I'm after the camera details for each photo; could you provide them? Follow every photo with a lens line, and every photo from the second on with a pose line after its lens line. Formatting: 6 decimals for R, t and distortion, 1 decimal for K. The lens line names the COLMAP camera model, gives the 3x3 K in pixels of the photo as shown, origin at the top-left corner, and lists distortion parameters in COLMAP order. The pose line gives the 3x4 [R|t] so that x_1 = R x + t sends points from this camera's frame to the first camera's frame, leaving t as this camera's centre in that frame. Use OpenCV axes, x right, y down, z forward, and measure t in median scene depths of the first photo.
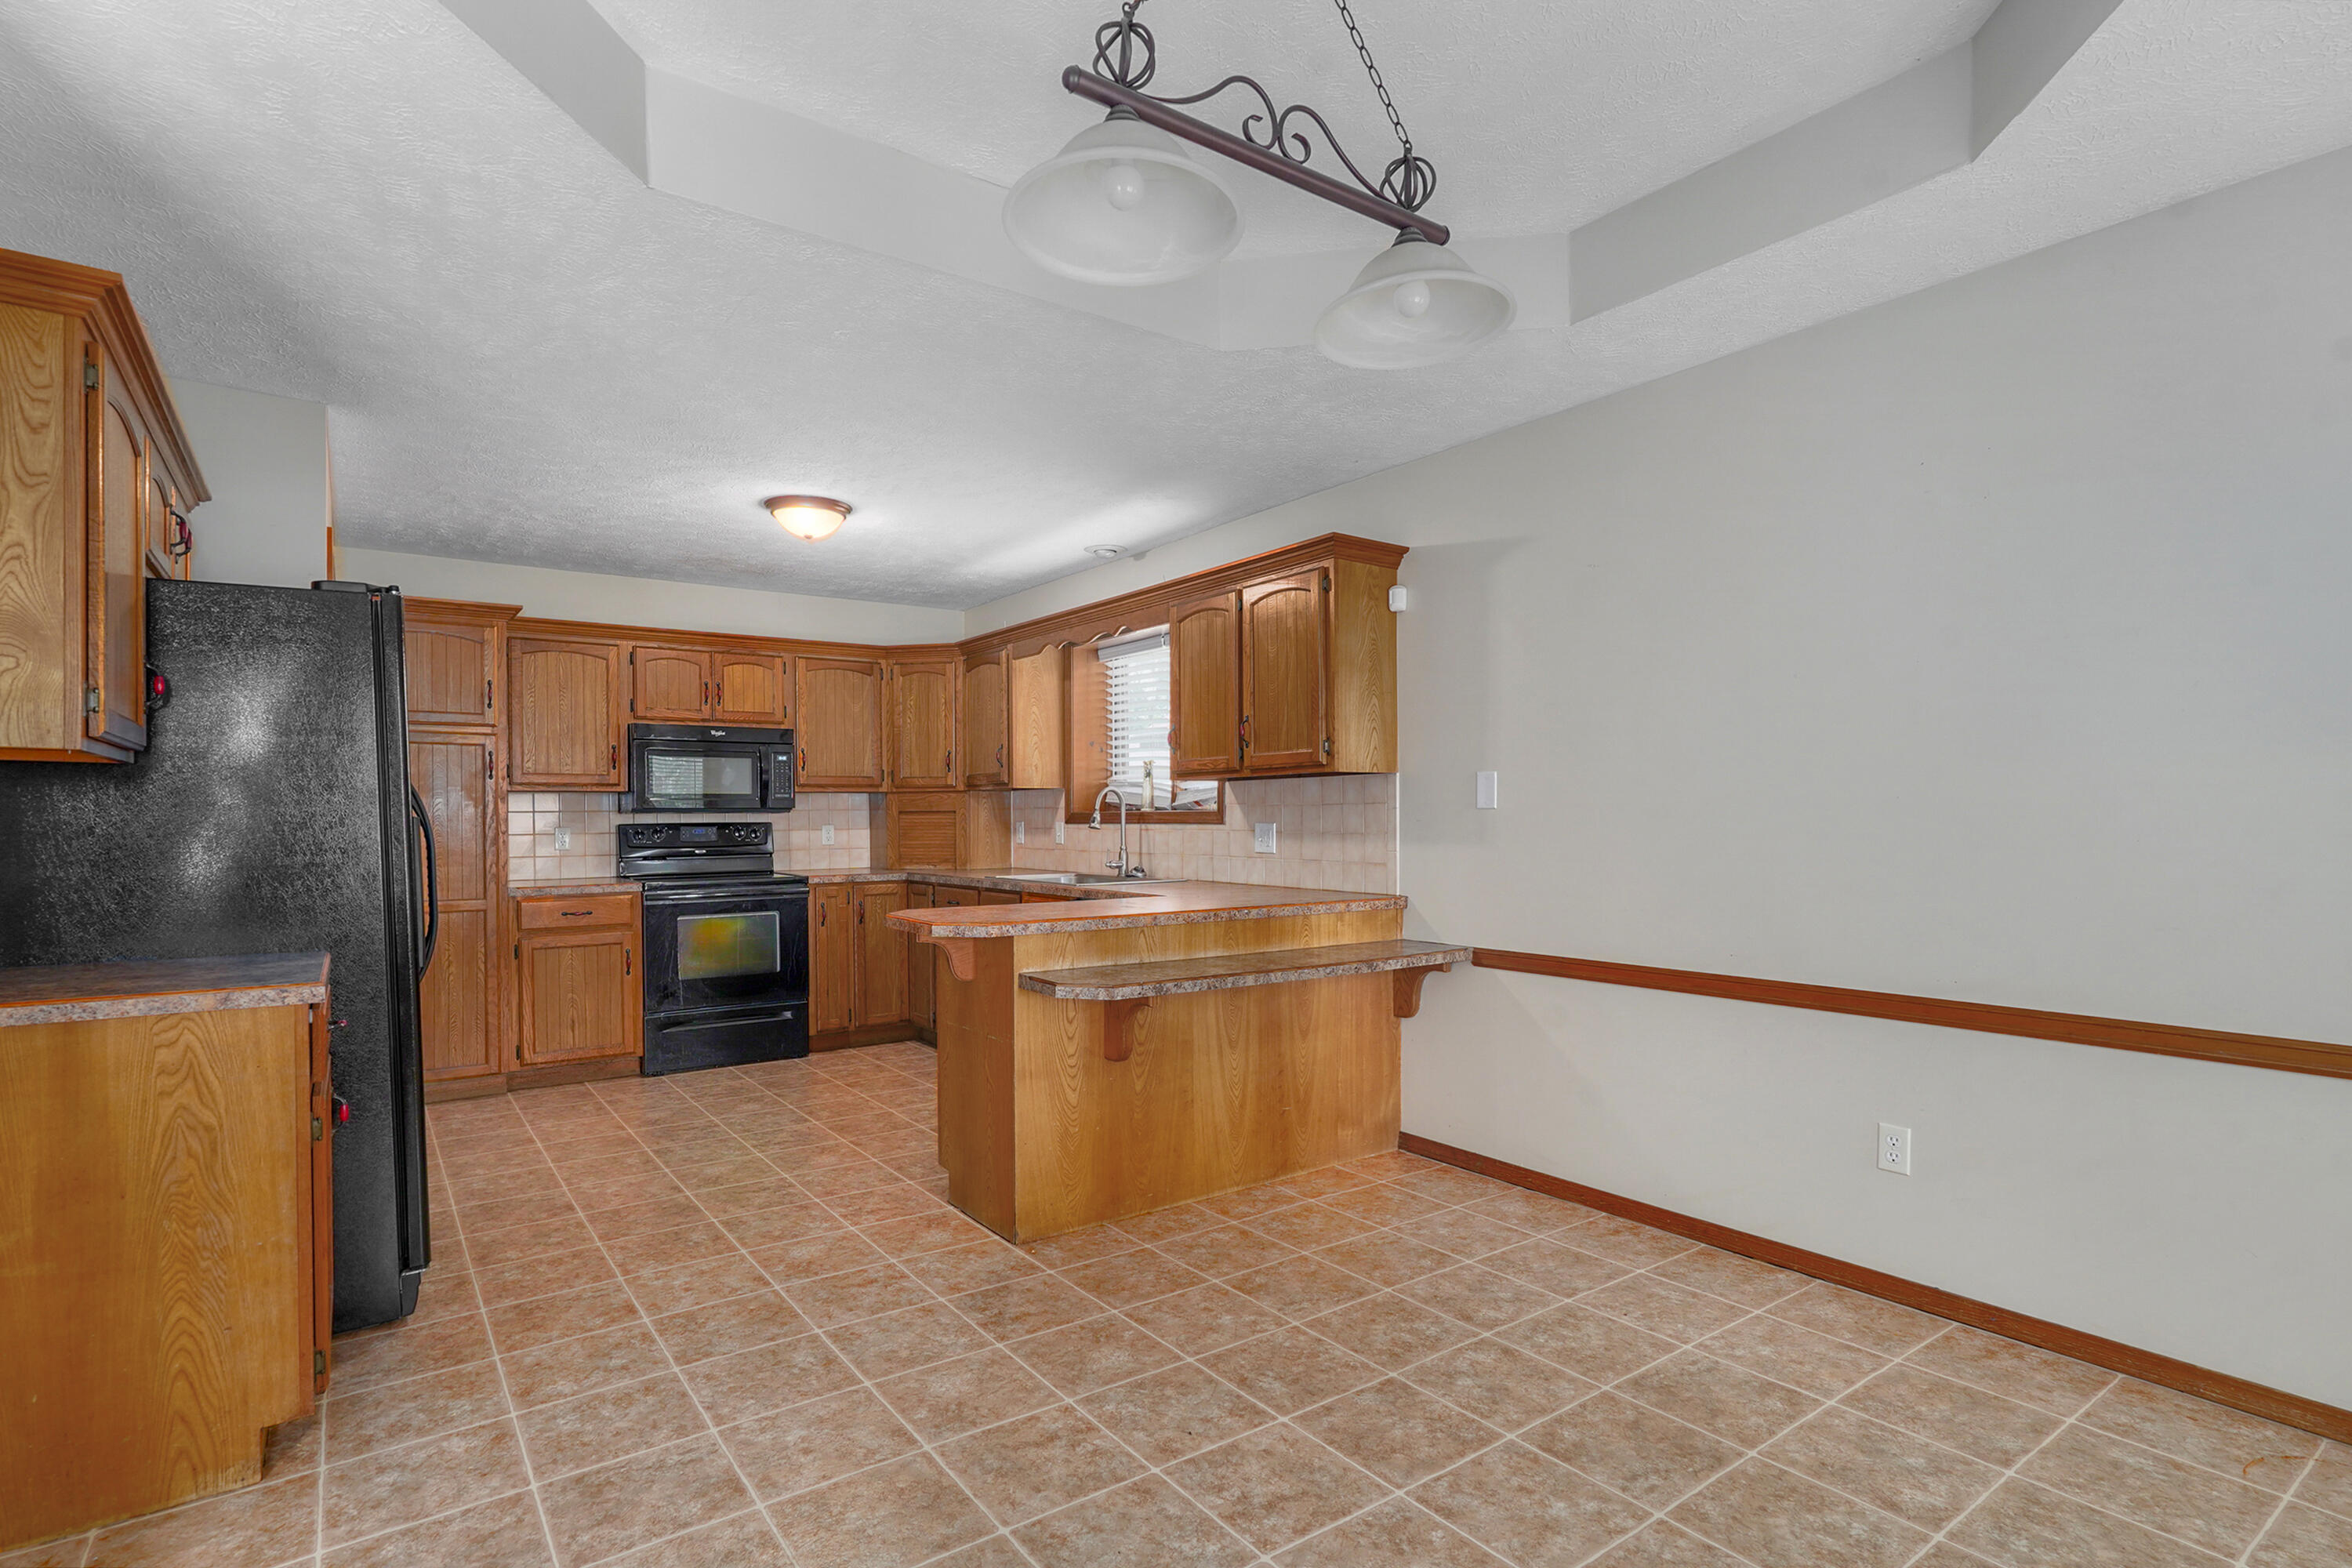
lens RADIAL K [[1166.3, 0, 1228.6], [0, 1166.3, 836.0], [0, 0, 1]] dist [-0.013809, 0.003973]
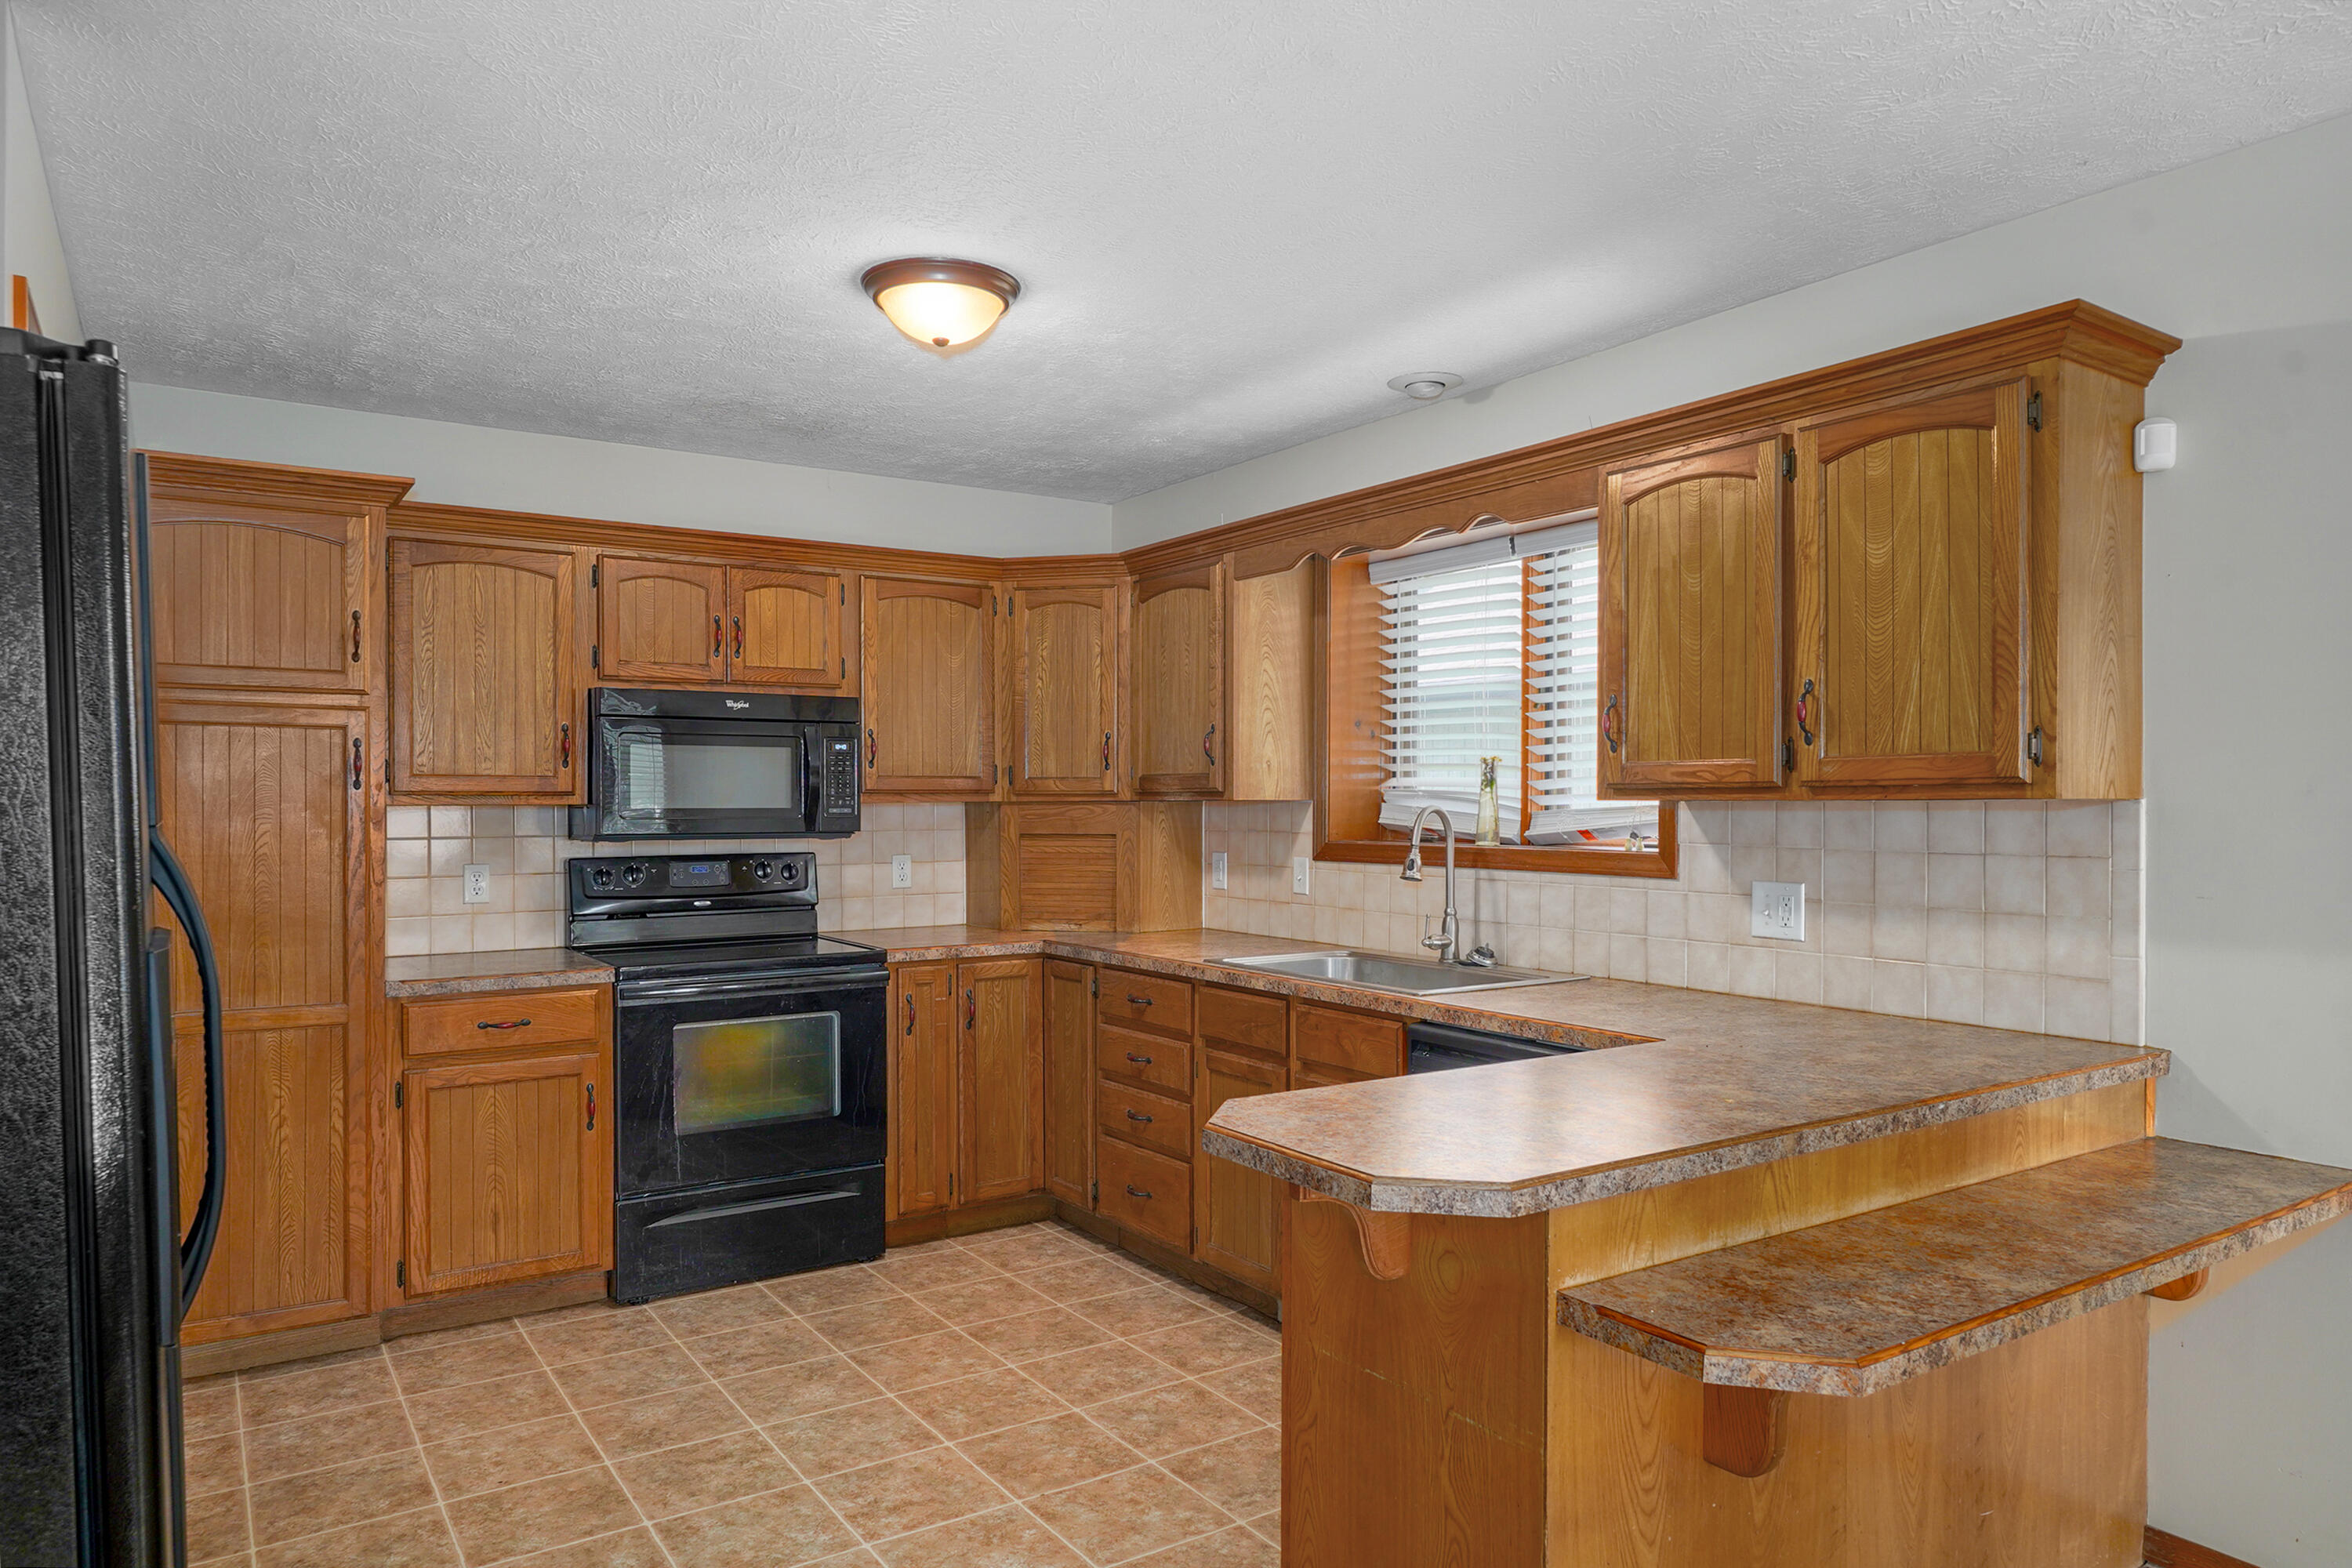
lens RADIAL K [[1528.7, 0, 1230.9], [0, 1528.7, 829.3], [0, 0, 1]] dist [-0.005192, 0.003671]
pose [[0.998756, 0.007775, -0.049260, -0.173021], [-0.007750, 0.999970, 0.000701, -0.031811], [0.049264, -0.000318, 0.998786, 0.276592]]
